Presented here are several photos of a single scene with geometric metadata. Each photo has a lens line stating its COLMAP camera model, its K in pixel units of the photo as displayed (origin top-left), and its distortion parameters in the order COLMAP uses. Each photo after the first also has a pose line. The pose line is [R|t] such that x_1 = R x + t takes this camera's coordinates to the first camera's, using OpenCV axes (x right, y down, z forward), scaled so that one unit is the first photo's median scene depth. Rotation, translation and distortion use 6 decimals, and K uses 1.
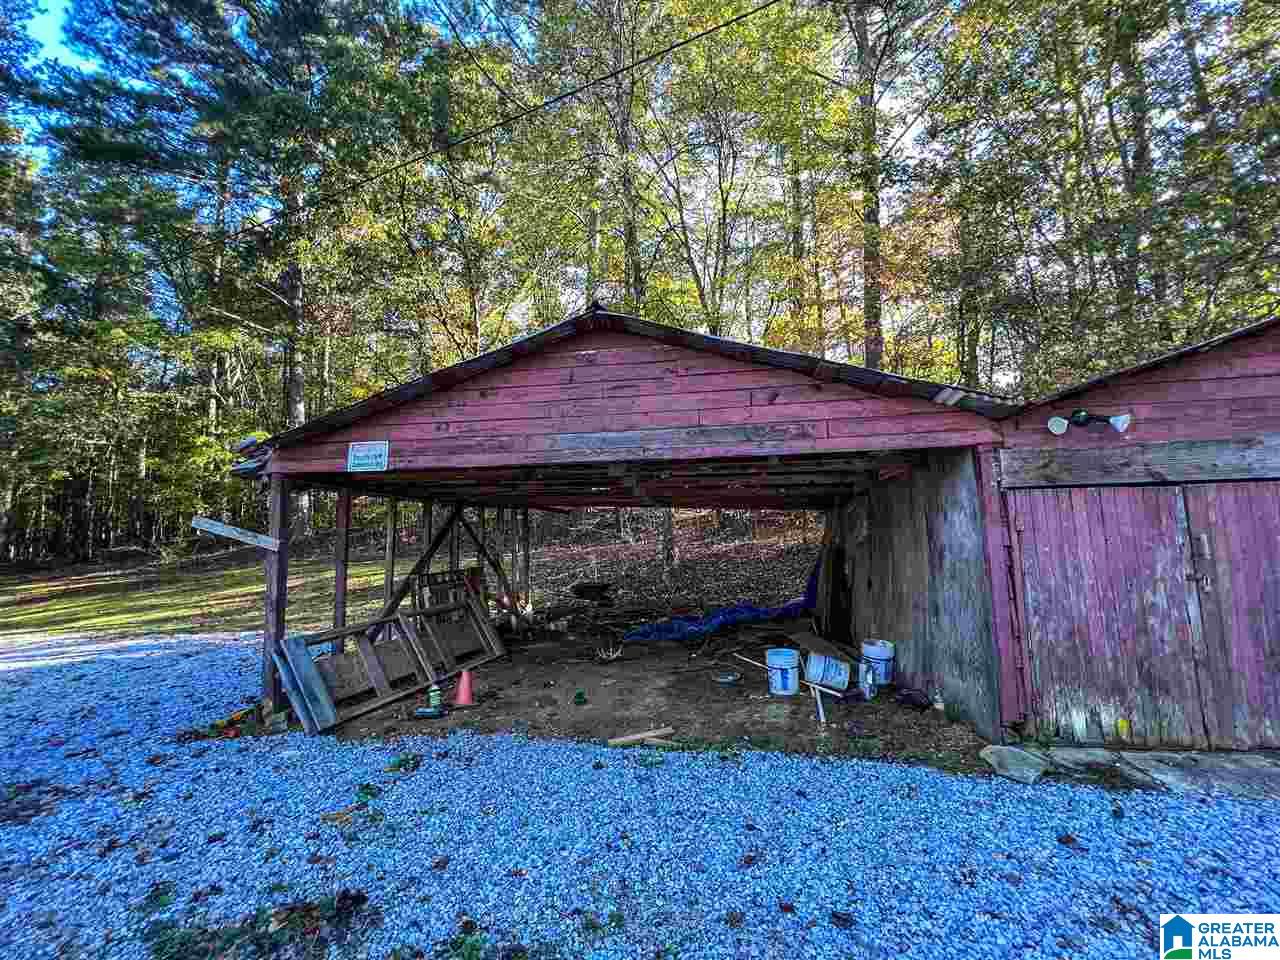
lens RADIAL K [[516.4, 0, 640.0], [0, 516.4, 480.0], [0, 0, 1]] dist [0.000219, 0.000698]
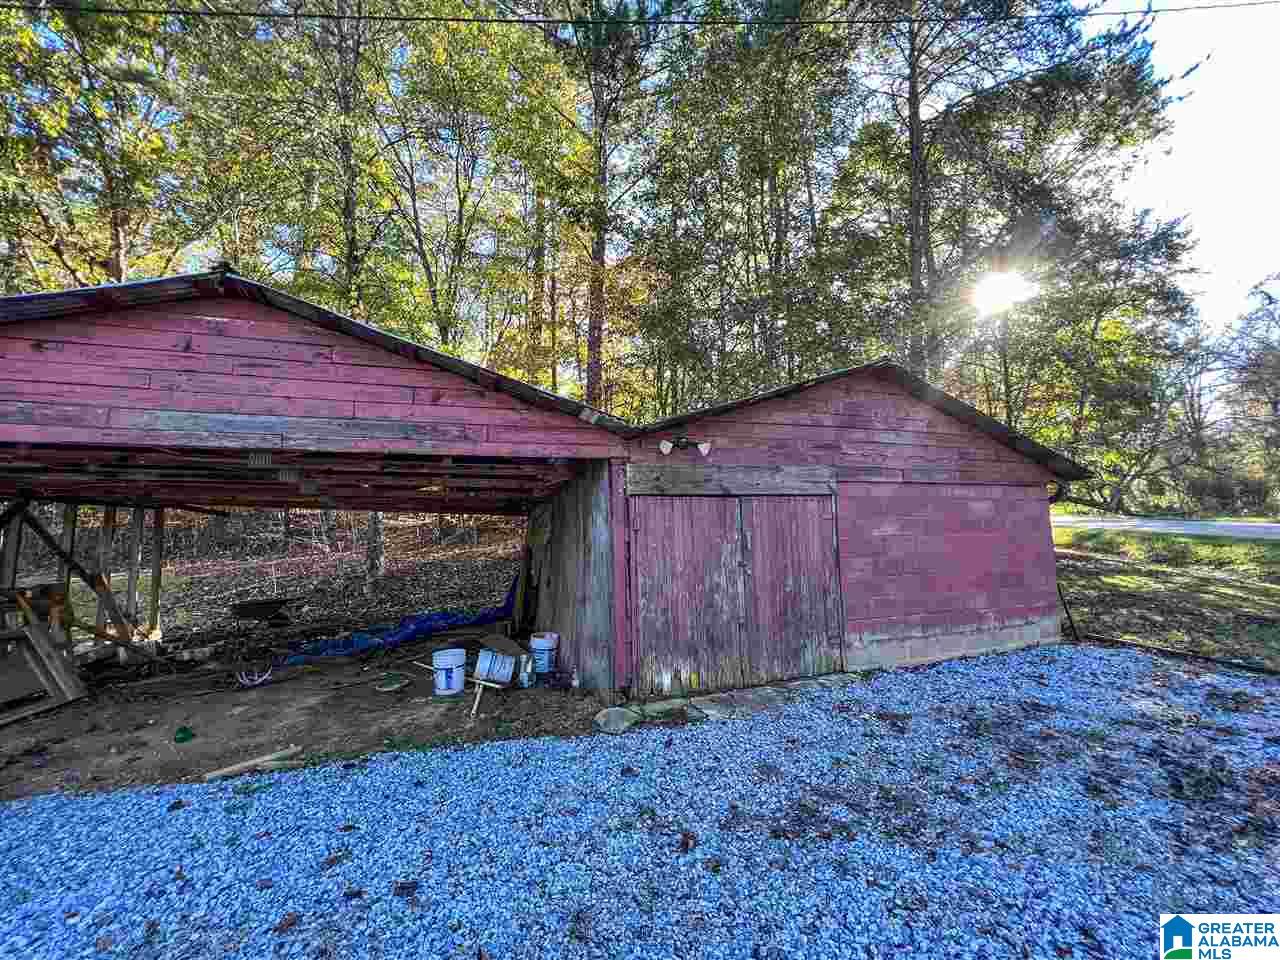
lens RADIAL K [[516.4, 0, 640.0], [0, 516.4, 480.0], [0, 0, 1]] dist [0.000219, 0.000698]
pose [[0.884543, 0.052372, 0.463510, 0.146439], [-0.042608, 0.998595, -0.031519, 0.016107], [-0.464510, 0.008131, 0.885531, -0.085321]]
